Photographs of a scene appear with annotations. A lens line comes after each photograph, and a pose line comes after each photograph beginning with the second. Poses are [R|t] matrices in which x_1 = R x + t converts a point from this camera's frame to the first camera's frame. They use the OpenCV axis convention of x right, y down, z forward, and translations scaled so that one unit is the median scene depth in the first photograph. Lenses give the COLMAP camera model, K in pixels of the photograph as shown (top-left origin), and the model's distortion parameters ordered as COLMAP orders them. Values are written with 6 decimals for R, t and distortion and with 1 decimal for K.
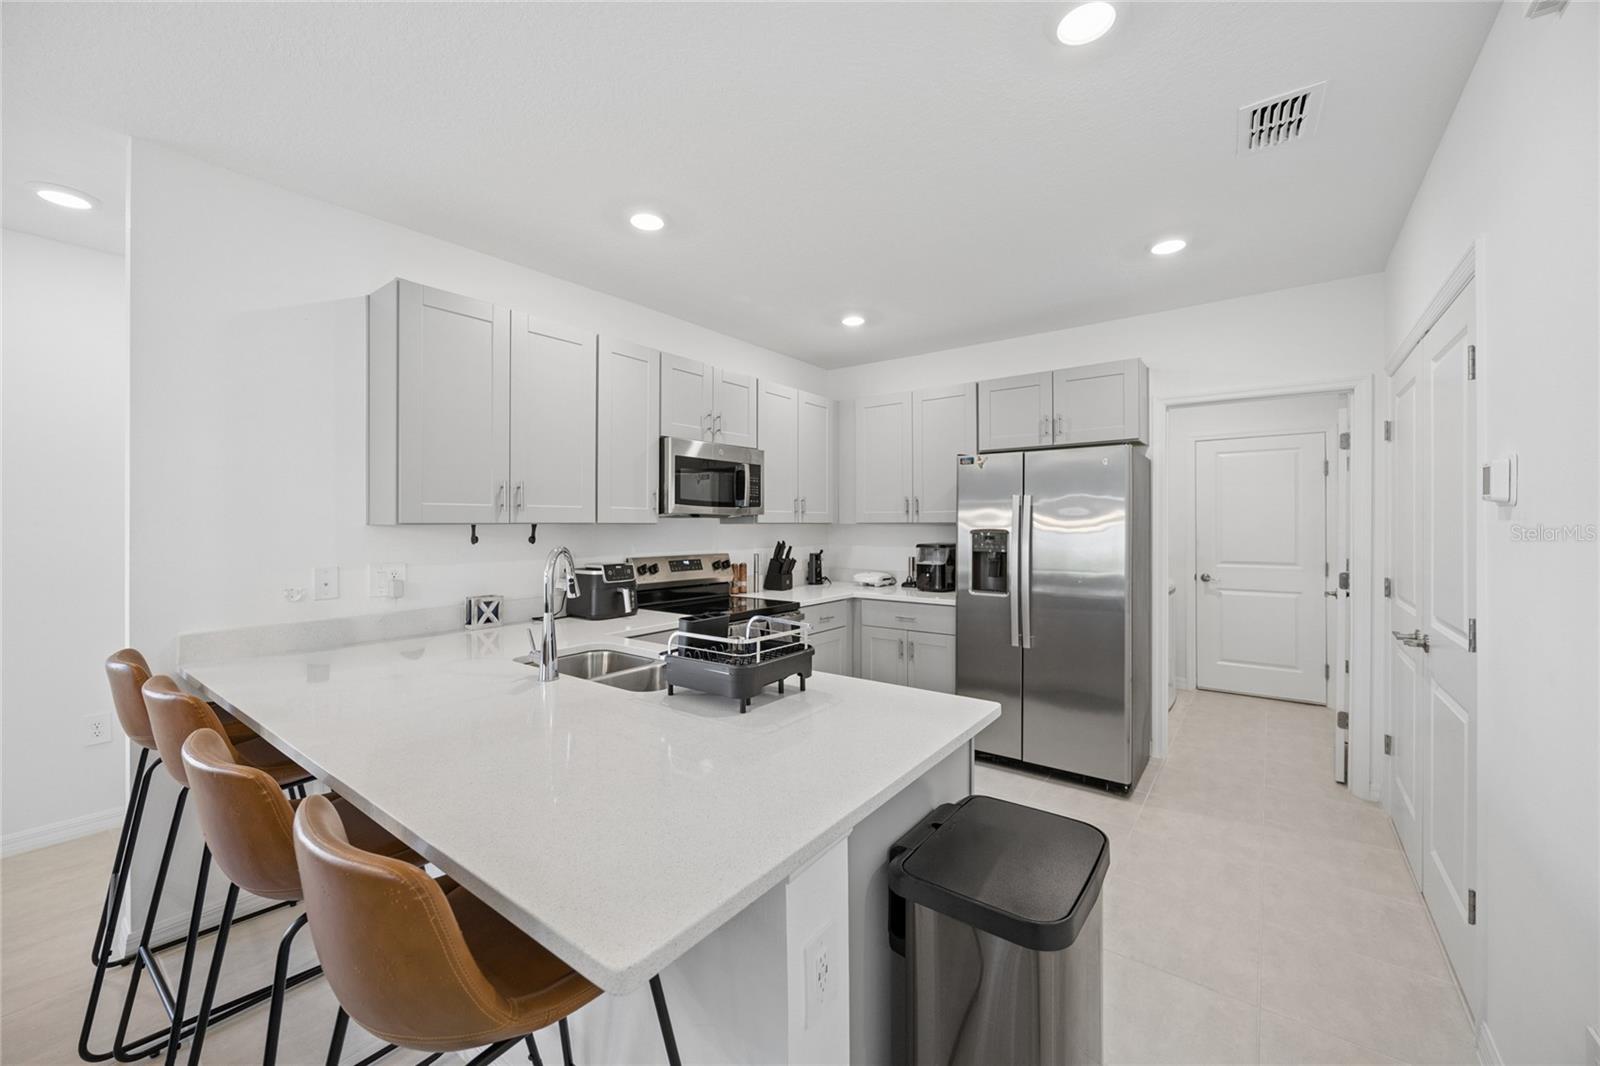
lens RADIAL K [[624.7, 0, 771.0], [0, 624.7, 526.9], [0, 0, 1]] dist [-0.000321, -0.000004]
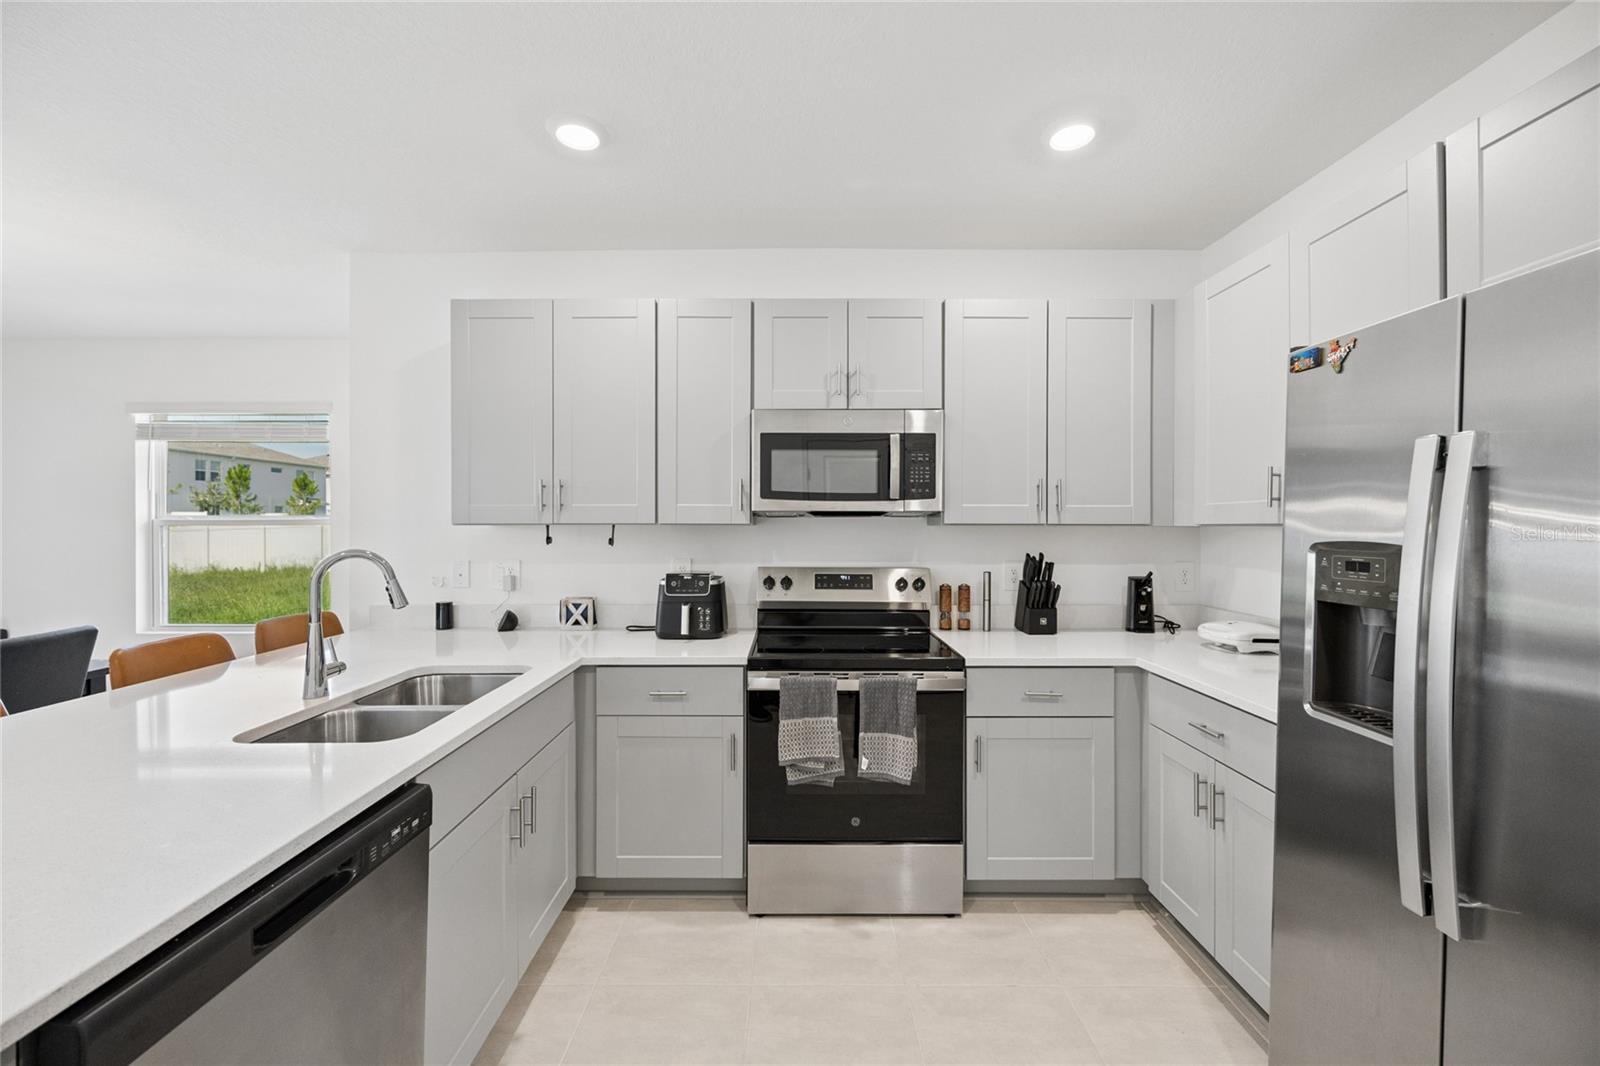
lens RADIAL K [[619.7, 0, 806.2], [0, 619.7, 531.2], [0, 0, 1]] dist [0.000669, 0.000086]
pose [[0.628015, 0.009897, -0.778139, 0.427771], [-0.006498, 0.999951, 0.007473, -0.002924], [0.778174, 0.000363, 0.628048, 0.539434]]
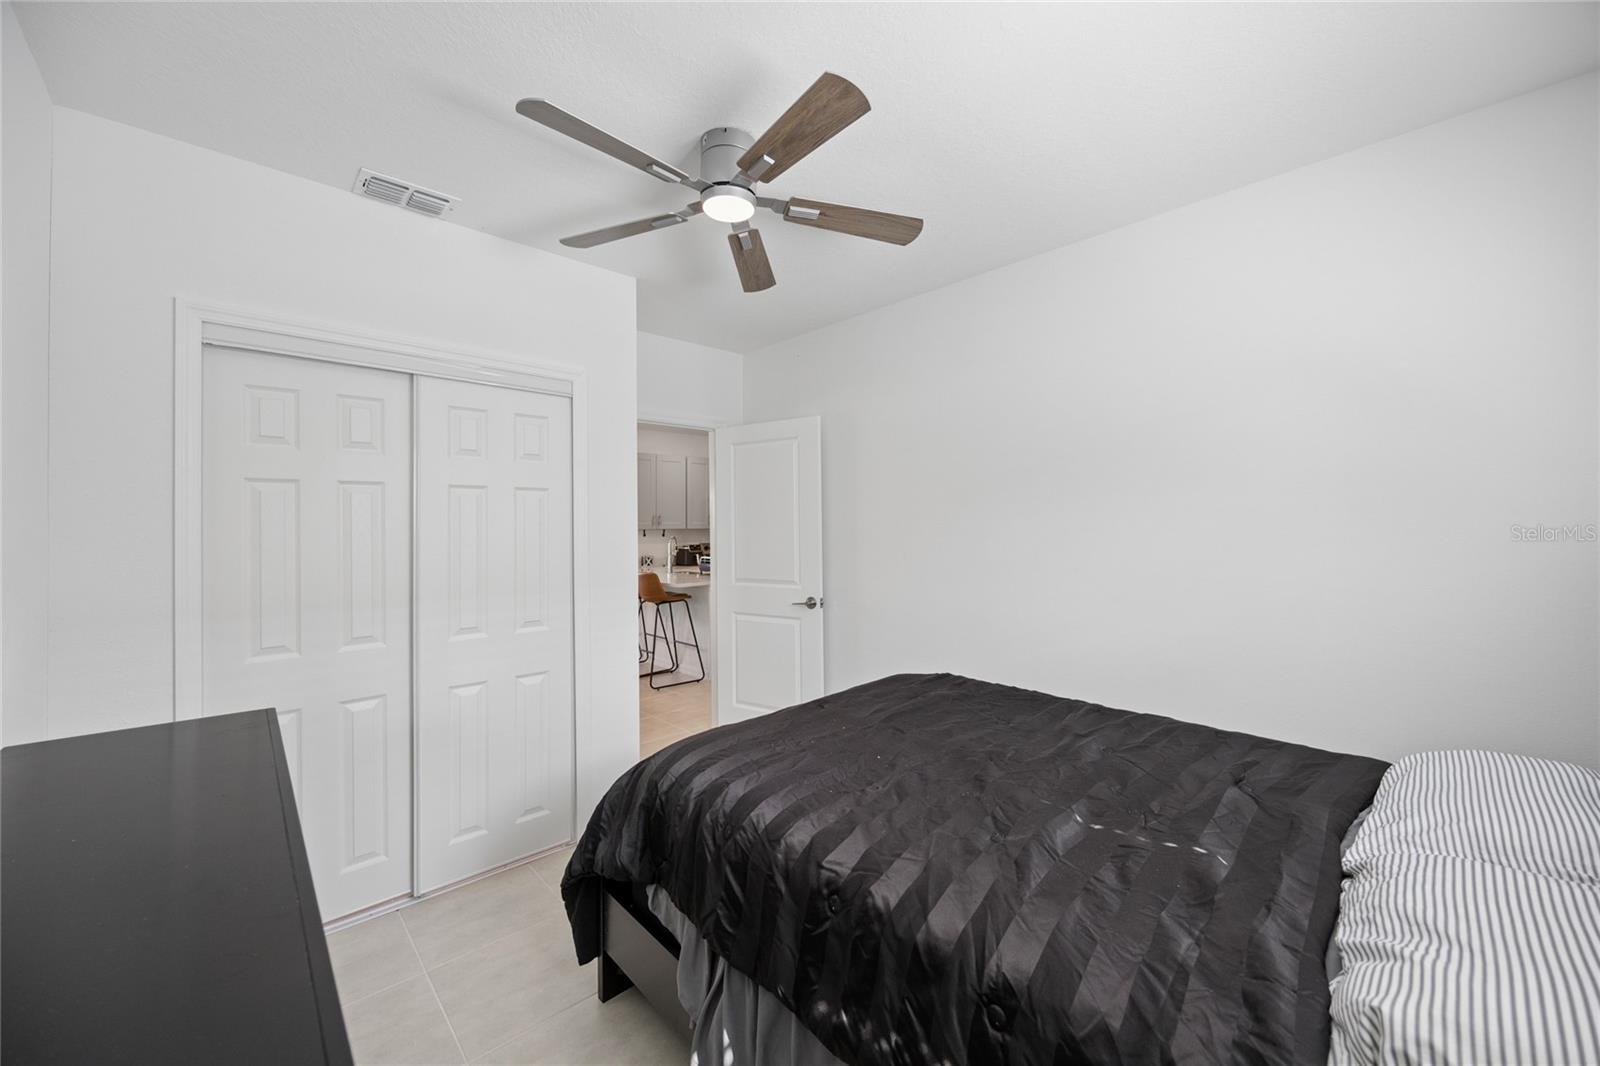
lens RADIAL K [[619.7, 0, 806.2], [0, 619.7, 531.2], [0, 0, 1]] dist [0.000669, 0.000086]
pose [[0.992820, -0.003673, -0.119564, 0.475980], [0.003318, 0.999989, -0.003170, 0.011192], [0.119574, 0.002750, 0.992821, -1.369155]]
